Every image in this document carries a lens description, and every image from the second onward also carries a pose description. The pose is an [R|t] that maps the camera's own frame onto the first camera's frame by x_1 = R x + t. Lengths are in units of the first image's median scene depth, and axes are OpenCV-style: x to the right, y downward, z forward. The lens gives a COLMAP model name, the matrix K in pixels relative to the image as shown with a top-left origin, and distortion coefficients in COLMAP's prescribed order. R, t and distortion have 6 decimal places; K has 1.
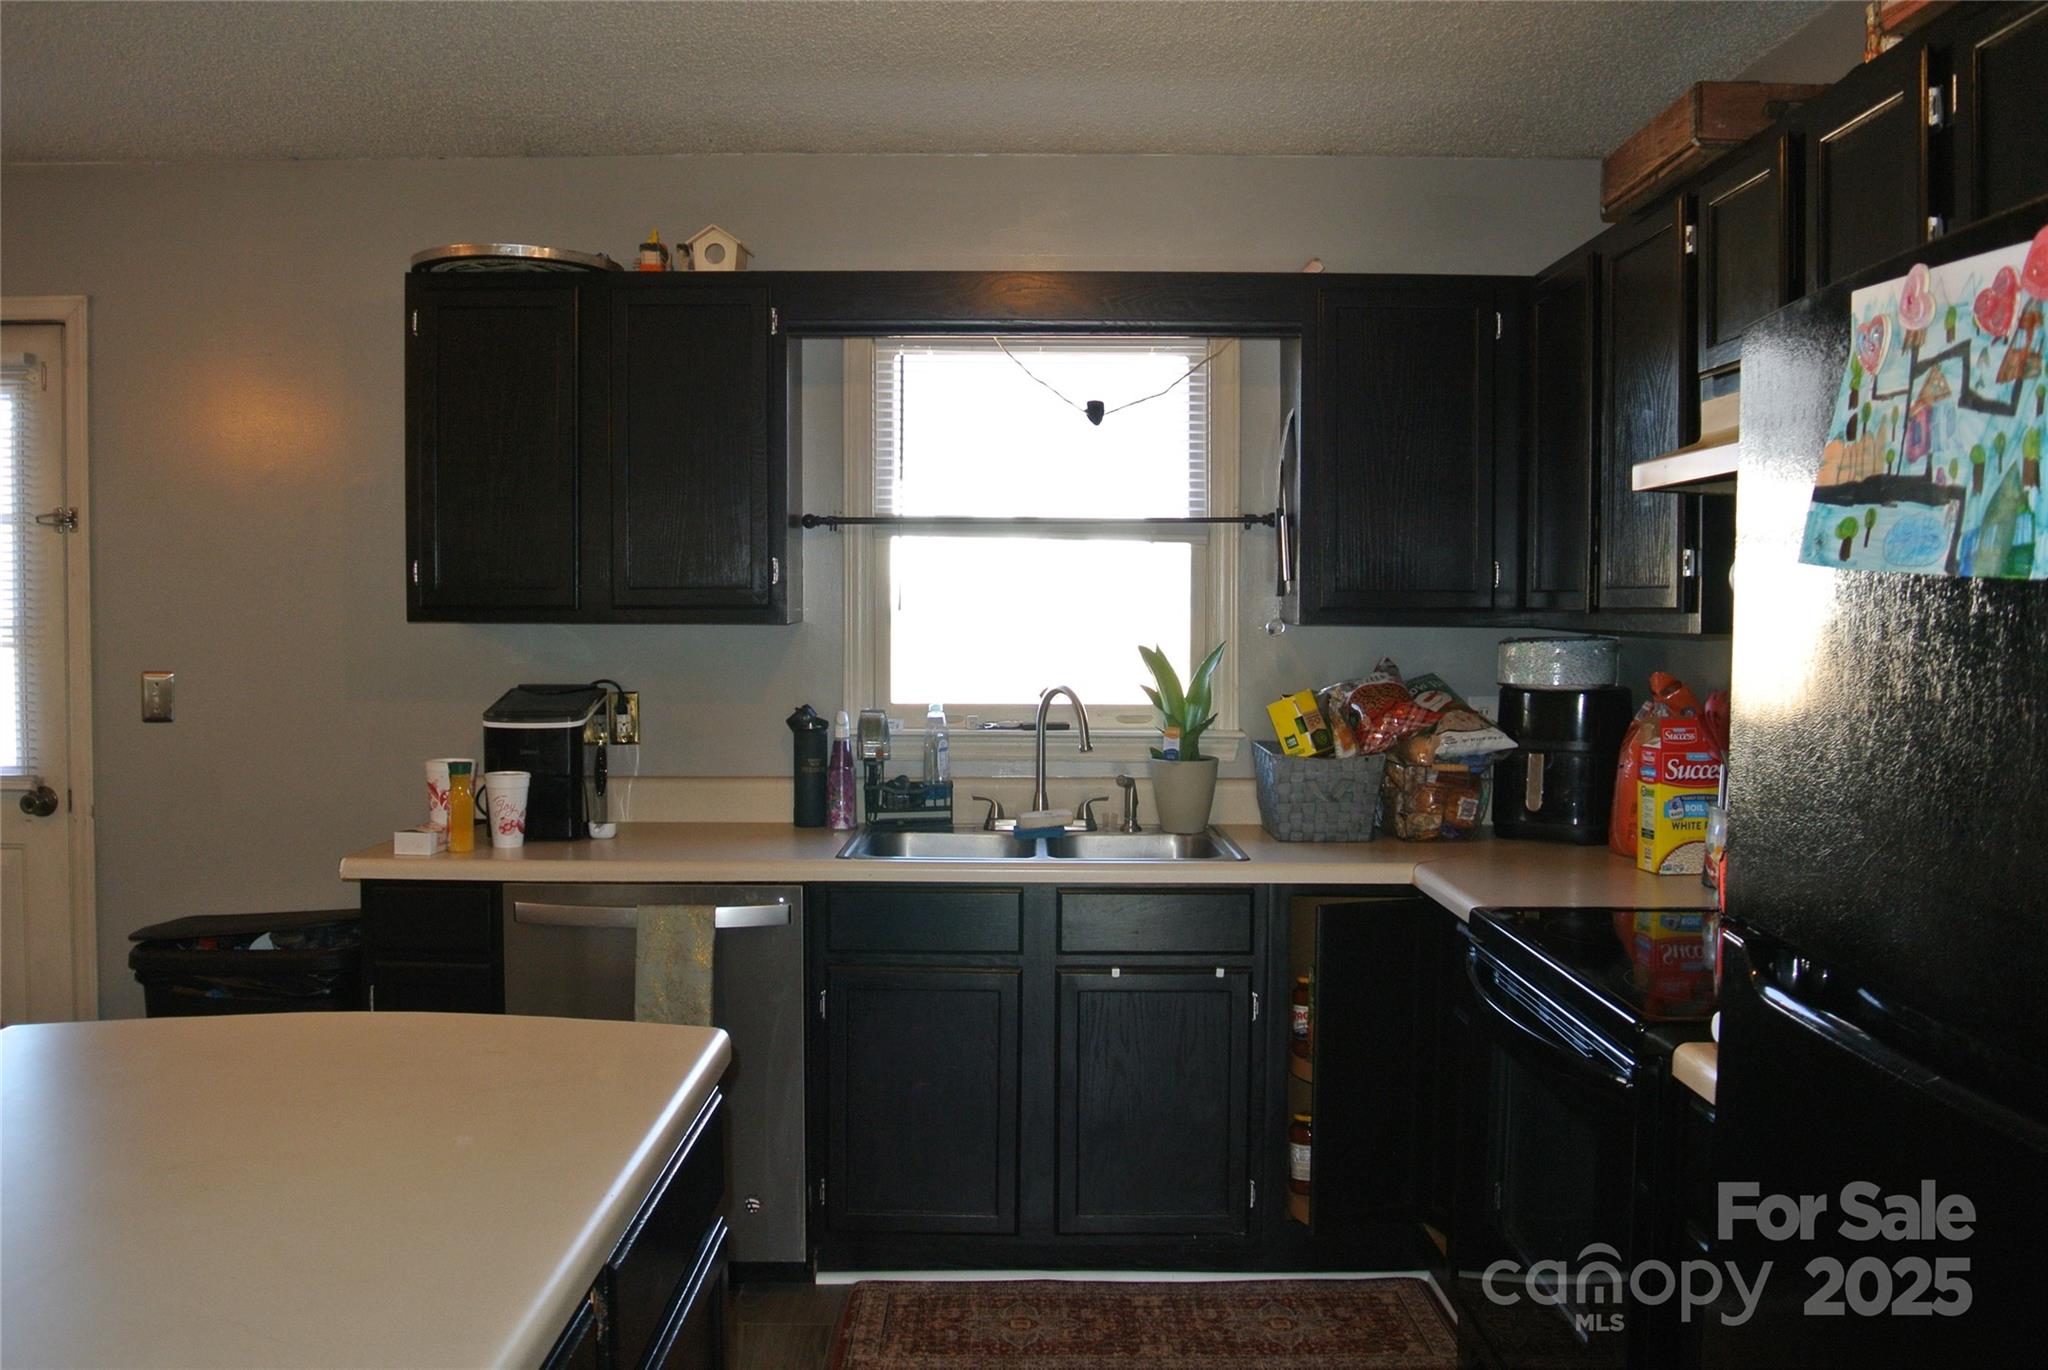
lens RADIAL K [[1693.1, 0, 1018.2], [0, 1693.1, 670.3], [0, 0, 1]] dist [-0.080108, 0.036437]
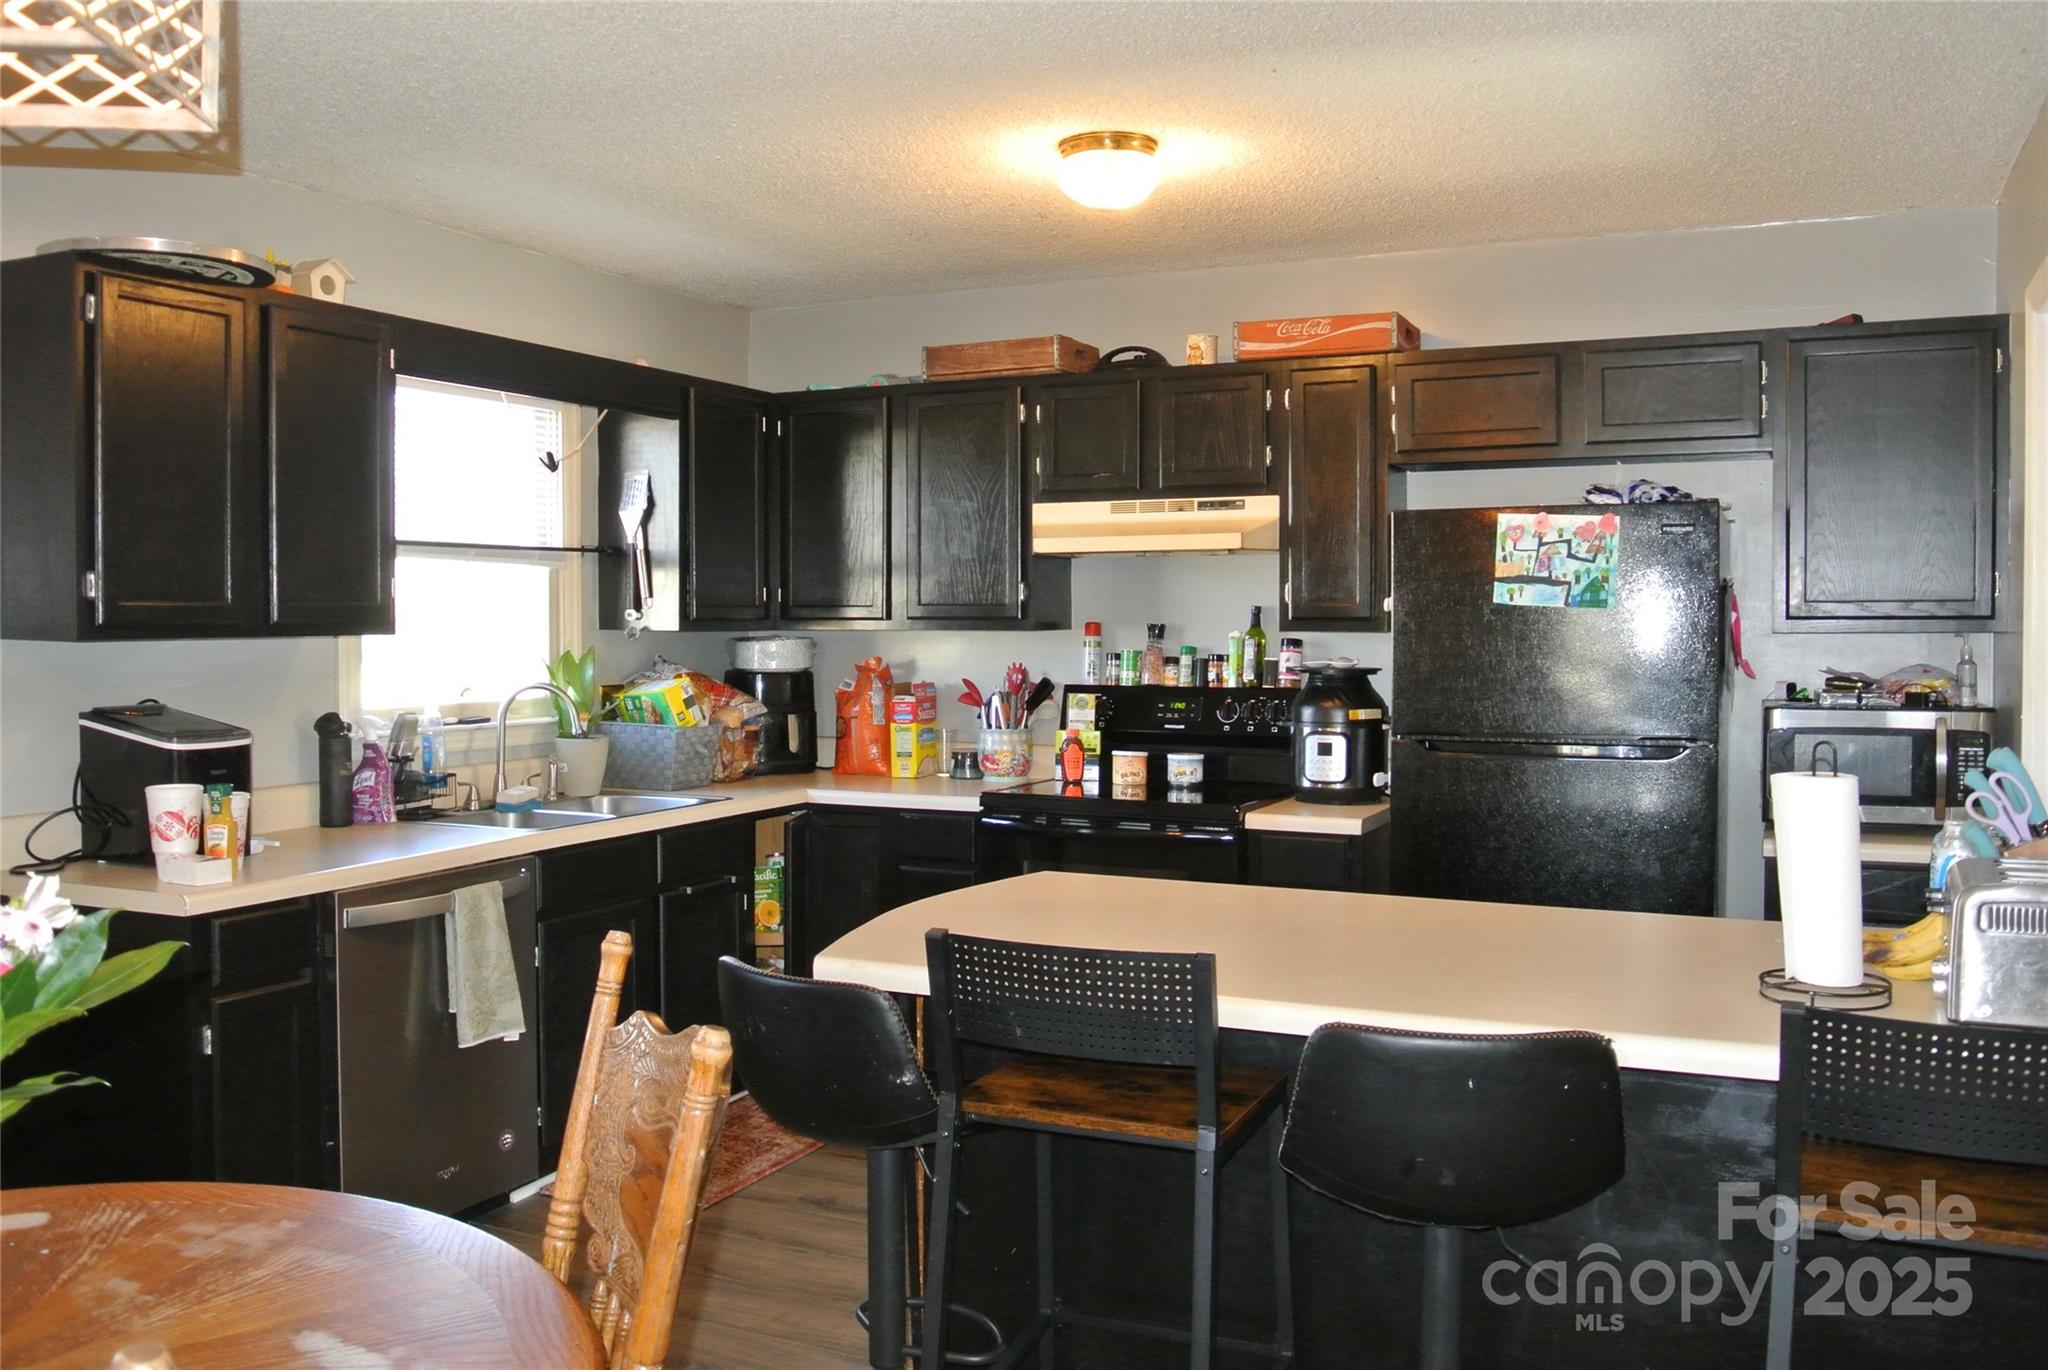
lens RADIAL K [[1693.1, 0, 1020.2], [0, 1693.1, 661.7], [0, 0, 1]] dist [-0.080108, 0.036437]
pose [[0.426959, -0.029680, 0.903784, -0.950117], [0.037086, 0.999195, 0.015293, -0.012326], [-0.903510, 0.026988, 0.427716, 0.167535]]
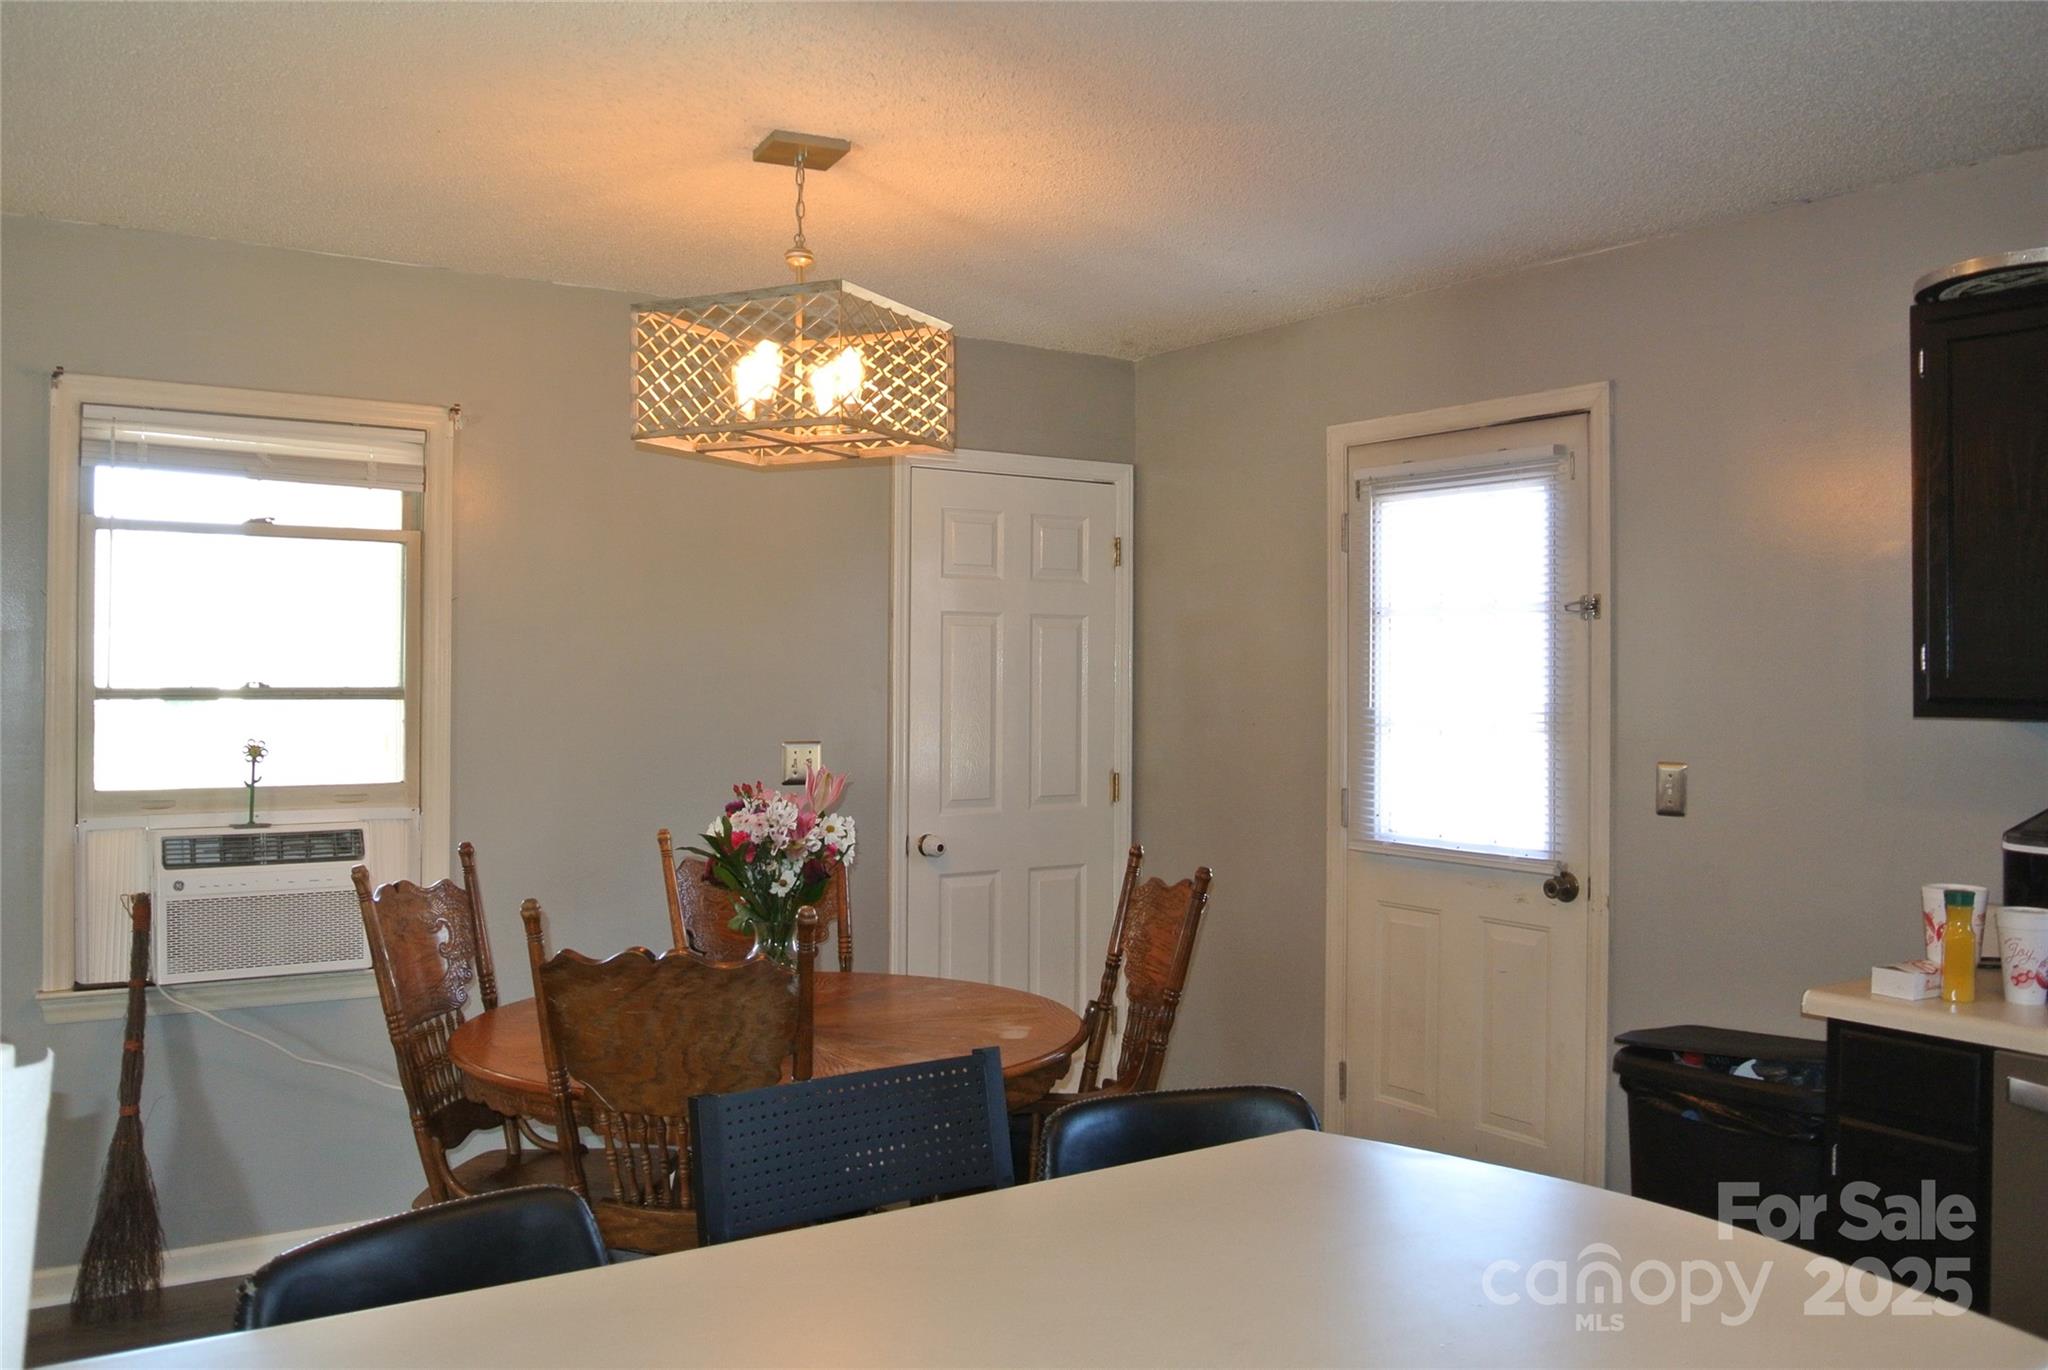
lens RADIAL K [[1693.1, 0, 1023.9], [0, 1693.1, 657.1], [0, 0, 1]] dist [-0.080108, 0.036437]
pose [[0.567012, -0.009240, -0.823658, 0.069123], [-0.035926, 0.998708, -0.035936, -0.012847], [0.822926, 0.049967, 0.565947, 0.158493]]
